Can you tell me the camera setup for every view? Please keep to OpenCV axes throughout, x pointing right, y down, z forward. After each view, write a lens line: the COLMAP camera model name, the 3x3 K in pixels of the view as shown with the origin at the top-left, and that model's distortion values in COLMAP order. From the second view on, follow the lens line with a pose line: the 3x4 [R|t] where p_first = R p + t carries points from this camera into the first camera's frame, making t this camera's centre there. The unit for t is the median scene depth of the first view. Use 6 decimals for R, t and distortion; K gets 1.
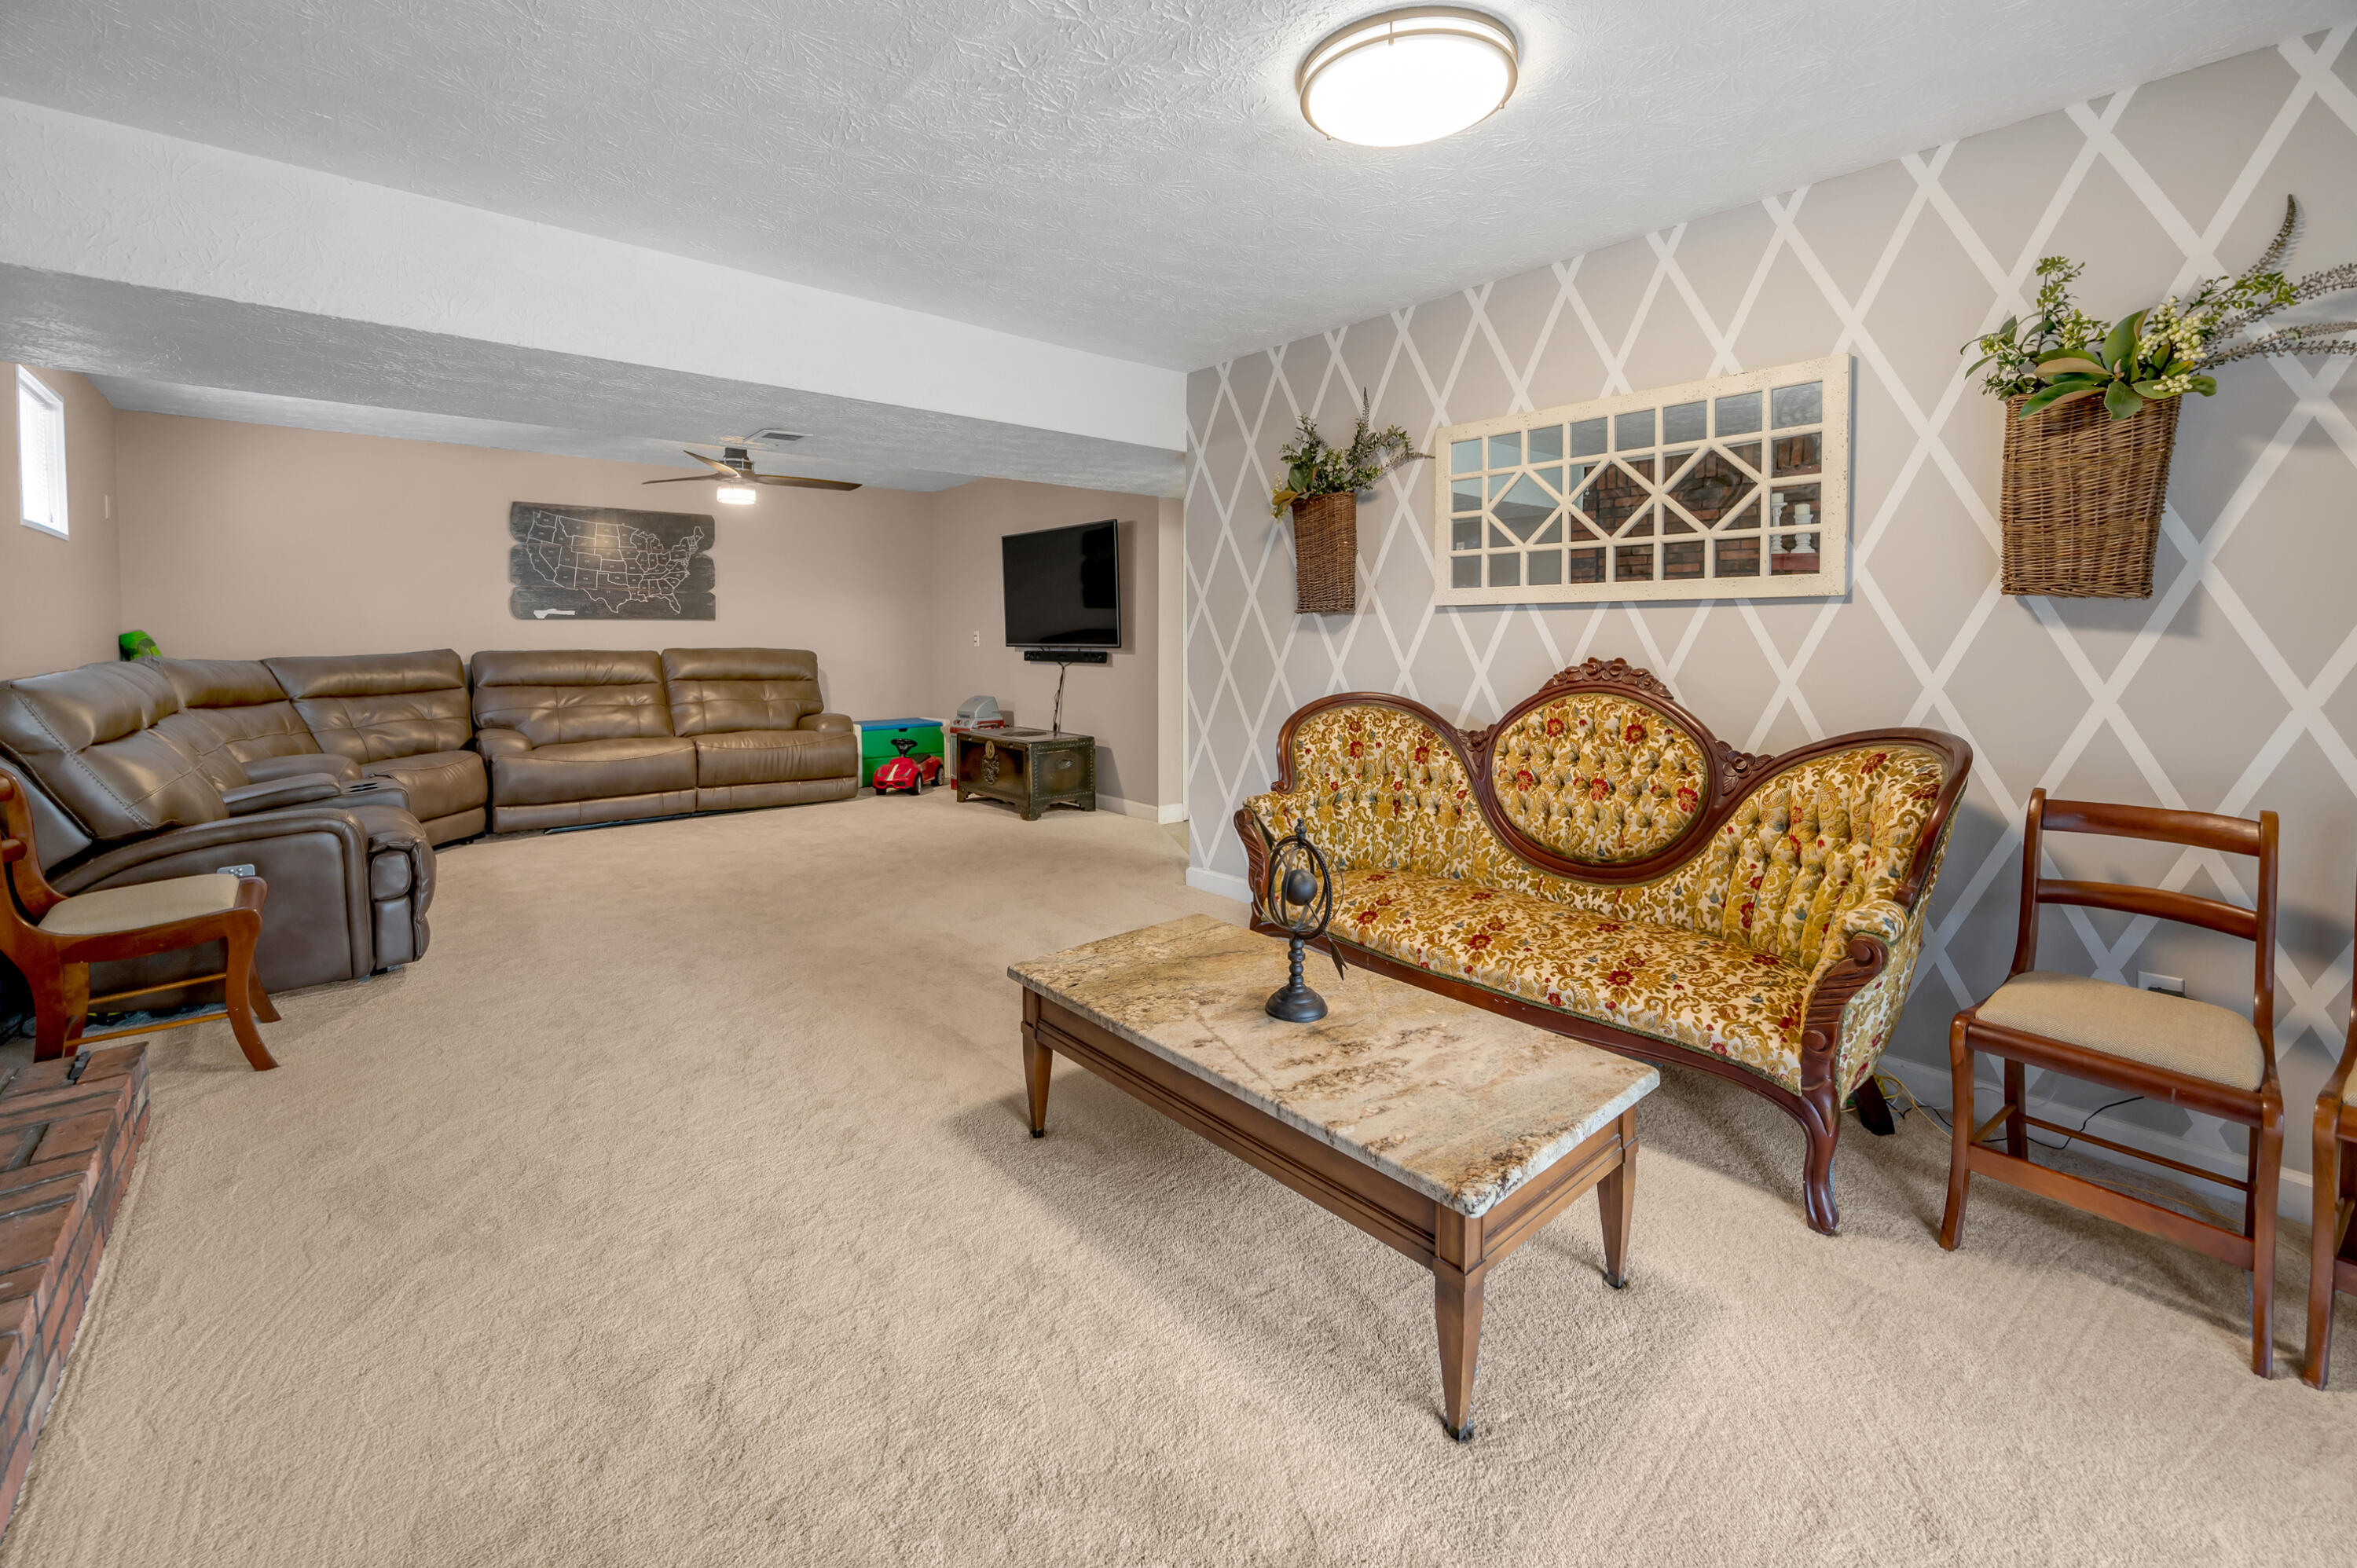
lens RADIAL K [[997.5, 0, 1166.3], [0, 997.5, 650.6], [0, 0, 1]] dist [-0.000712, 0.000309]
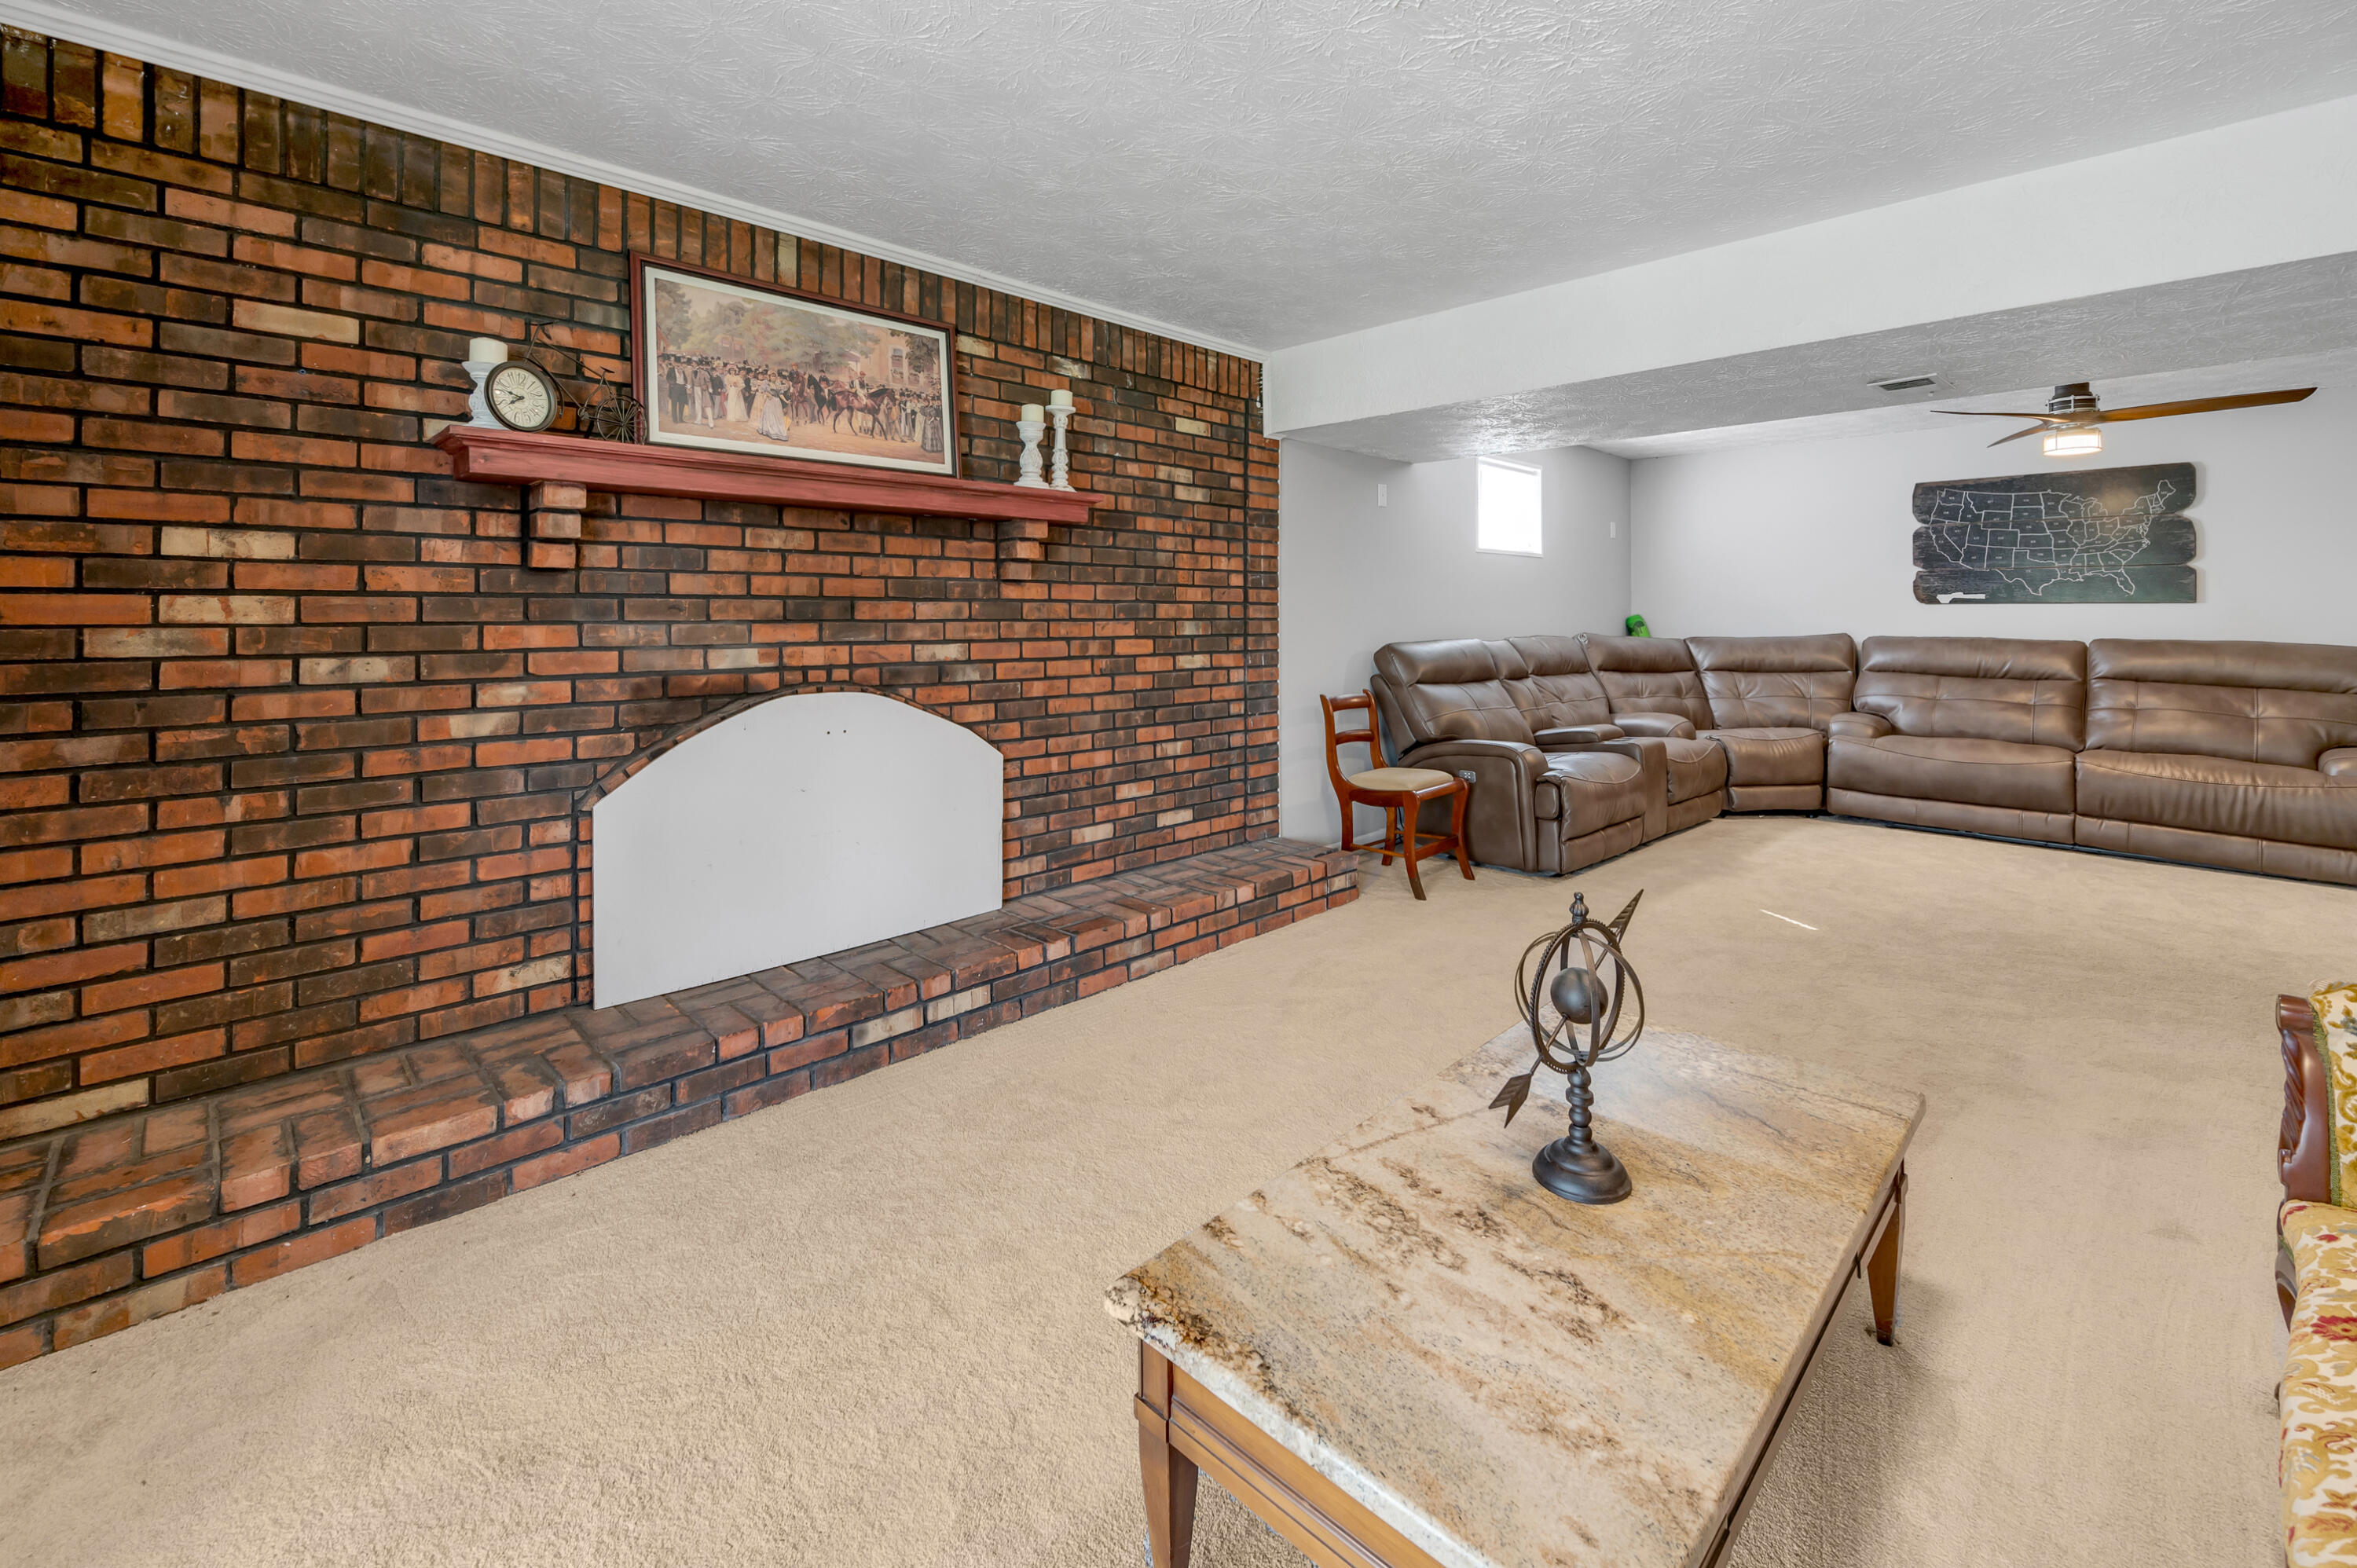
lens RADIAL K [[988.8, 0, 1177.4], [0, 988.8, 594.4], [0, 0, 1]] dist [0.000625, 0.000321]
pose [[0.058646, -0.019116, -0.998096, 0.276566], [-0.021738, 0.999555, -0.020421, -0.005877], [0.998042, 0.022894, 0.058204, 0.236214]]
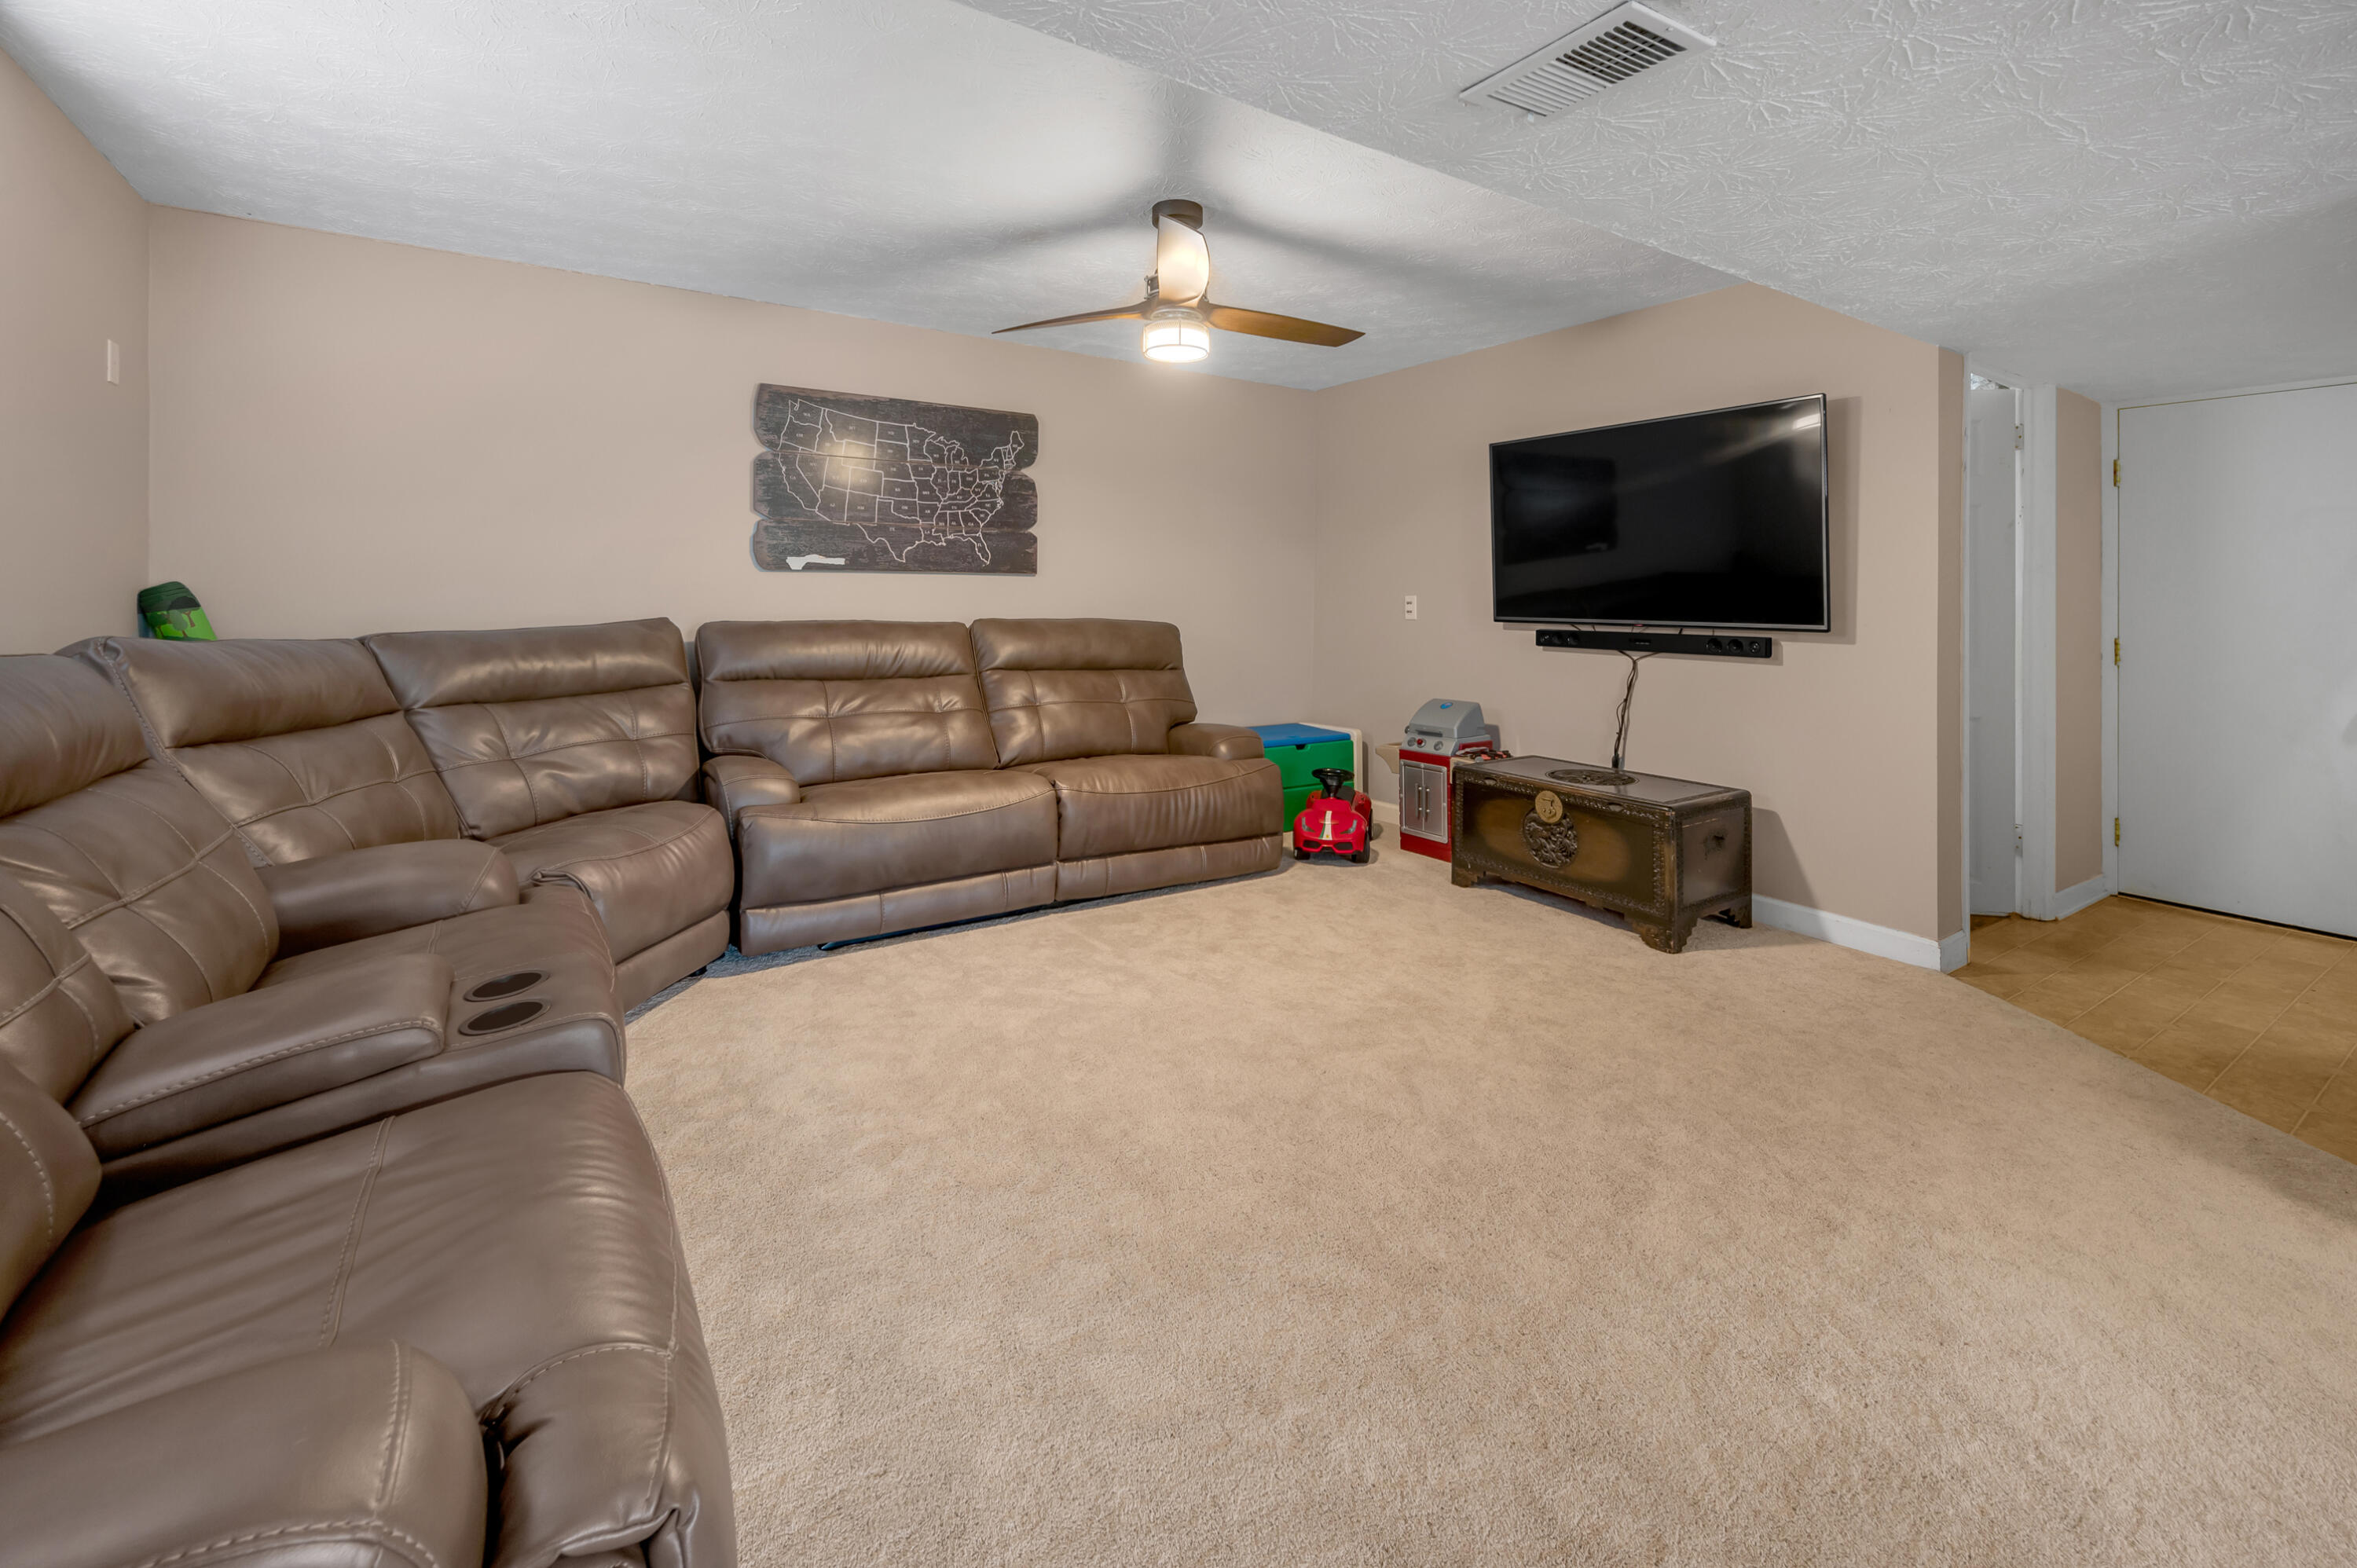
lens RADIAL K [[988.8, 0, 1177.4], [0, 988.8, 594.4], [0, 0, 1]] dist [0.000625, 0.000321]
pose [[0.993668, 0.010469, -0.111872, -0.336047], [-0.012441, 0.999779, -0.016947, -0.009493], [0.111669, 0.018232, 0.993578, 0.429374]]
